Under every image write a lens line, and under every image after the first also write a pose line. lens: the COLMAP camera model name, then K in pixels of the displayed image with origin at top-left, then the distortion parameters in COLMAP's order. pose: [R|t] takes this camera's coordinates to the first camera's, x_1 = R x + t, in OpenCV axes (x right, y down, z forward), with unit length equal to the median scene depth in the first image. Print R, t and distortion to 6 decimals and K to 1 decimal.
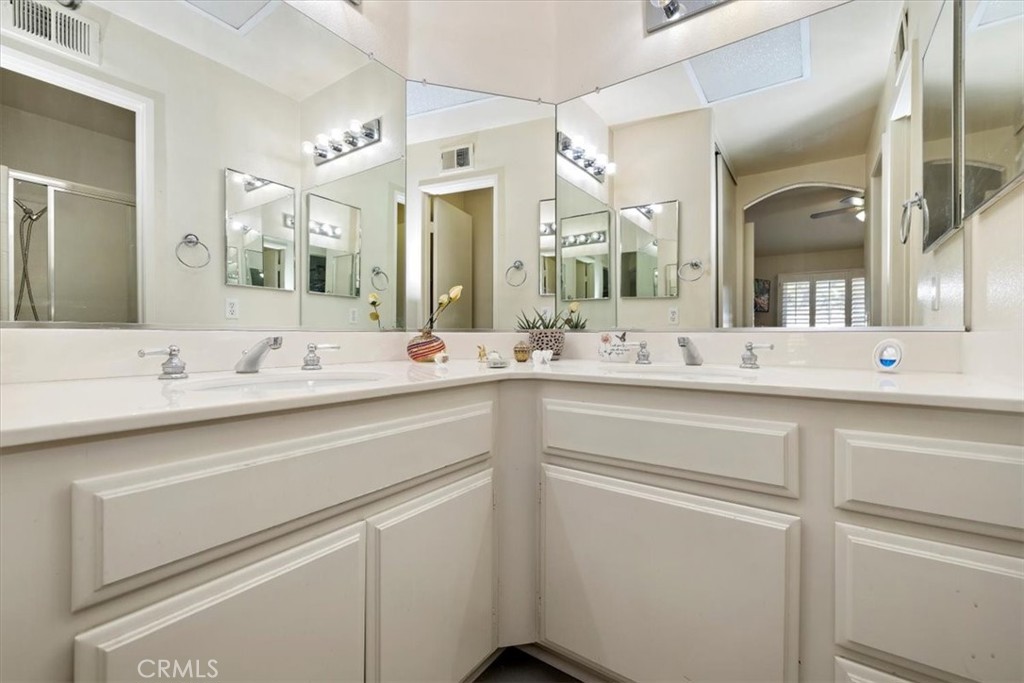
lens RADIAL K [[435.2, 0, 510.6], [0, 435.2, 334.6], [0, 0, 1]] dist [0.018816, 0.000044]
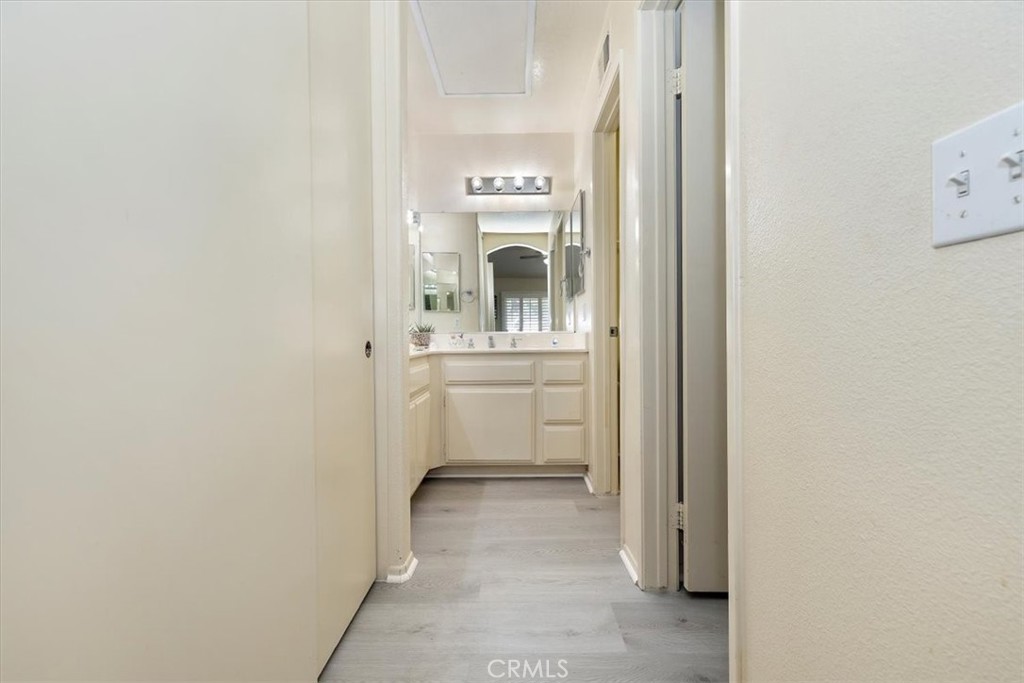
lens RADIAL K [[458.3, 0, 514.3], [0, 458.3, 338.6], [0, 0, 1]] dist [0.000612, 0.000319]
pose [[0.824123, -0.010949, 0.566305, -0.788016], [0.011527, 0.999930, 0.002558, 0.014656], [-0.566294, 0.004419, 0.824192, -0.978472]]
